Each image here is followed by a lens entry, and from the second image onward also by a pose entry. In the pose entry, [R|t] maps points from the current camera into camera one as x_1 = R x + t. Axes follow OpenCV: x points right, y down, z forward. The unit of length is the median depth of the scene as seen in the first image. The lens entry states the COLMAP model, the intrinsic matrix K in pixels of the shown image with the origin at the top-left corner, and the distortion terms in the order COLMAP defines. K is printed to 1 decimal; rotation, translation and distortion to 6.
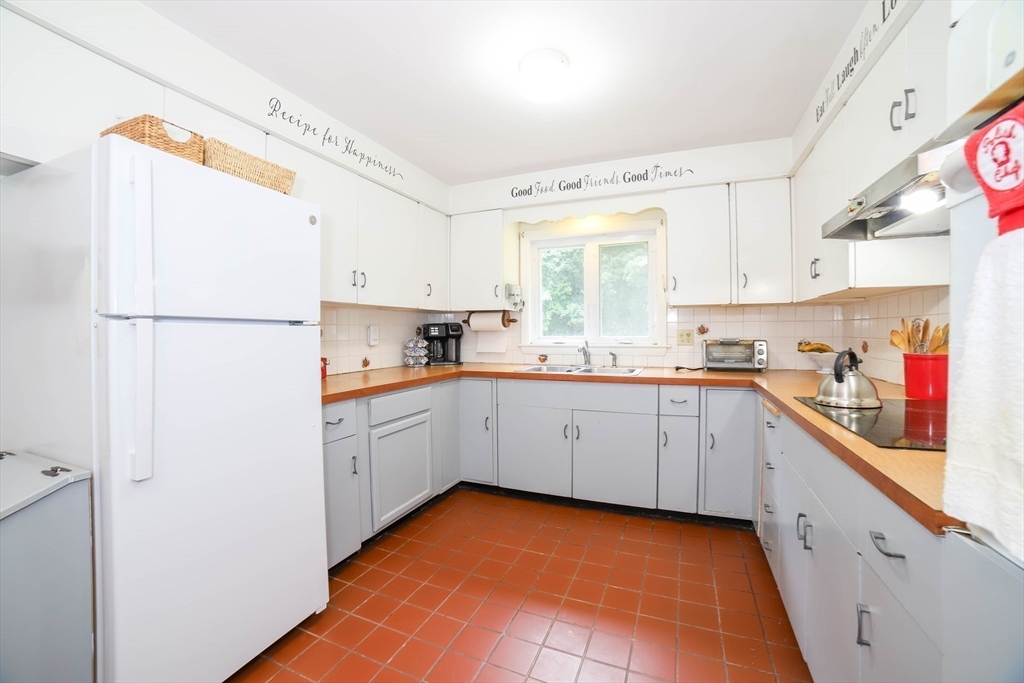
lens RADIAL K [[415.8, 0, 506.7], [0, 415.8, 336.0], [0, 0, 1]] dist [-0.109843, 0.038213]
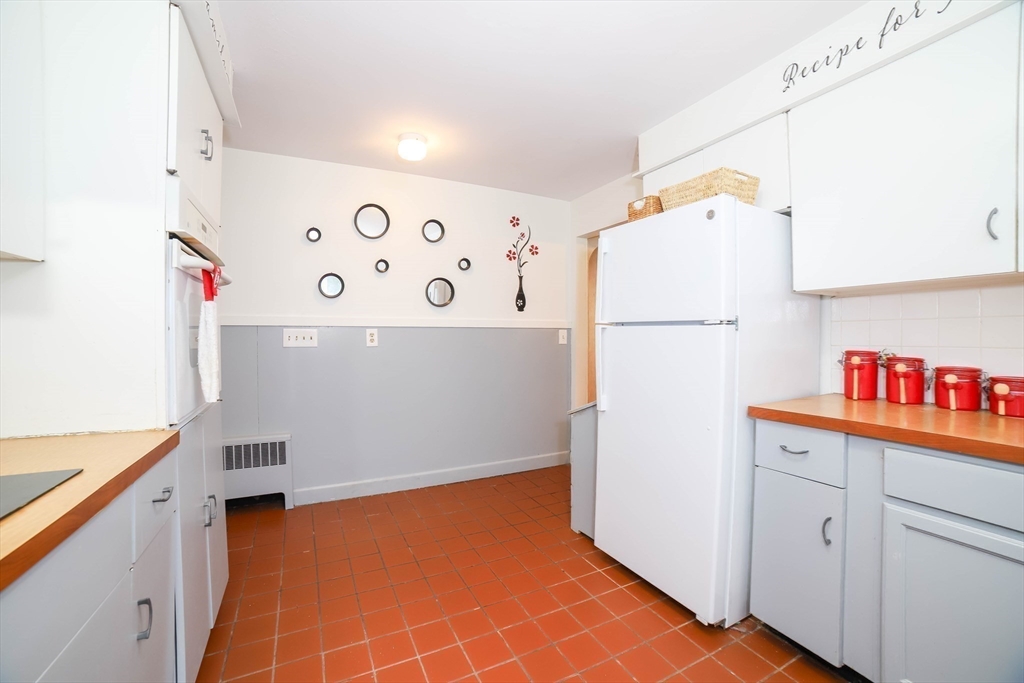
lens RADIAL K [[415.8, 0, 506.7], [0, 415.8, 336.0], [0, 0, 1]] dist [-0.109843, 0.038213]
pose [[-0.650114, 0.006489, -0.759809, 0.479645], [-0.004649, 0.999911, 0.012517, -0.007075], [0.759822, 0.011670, -0.650026, 1.072116]]
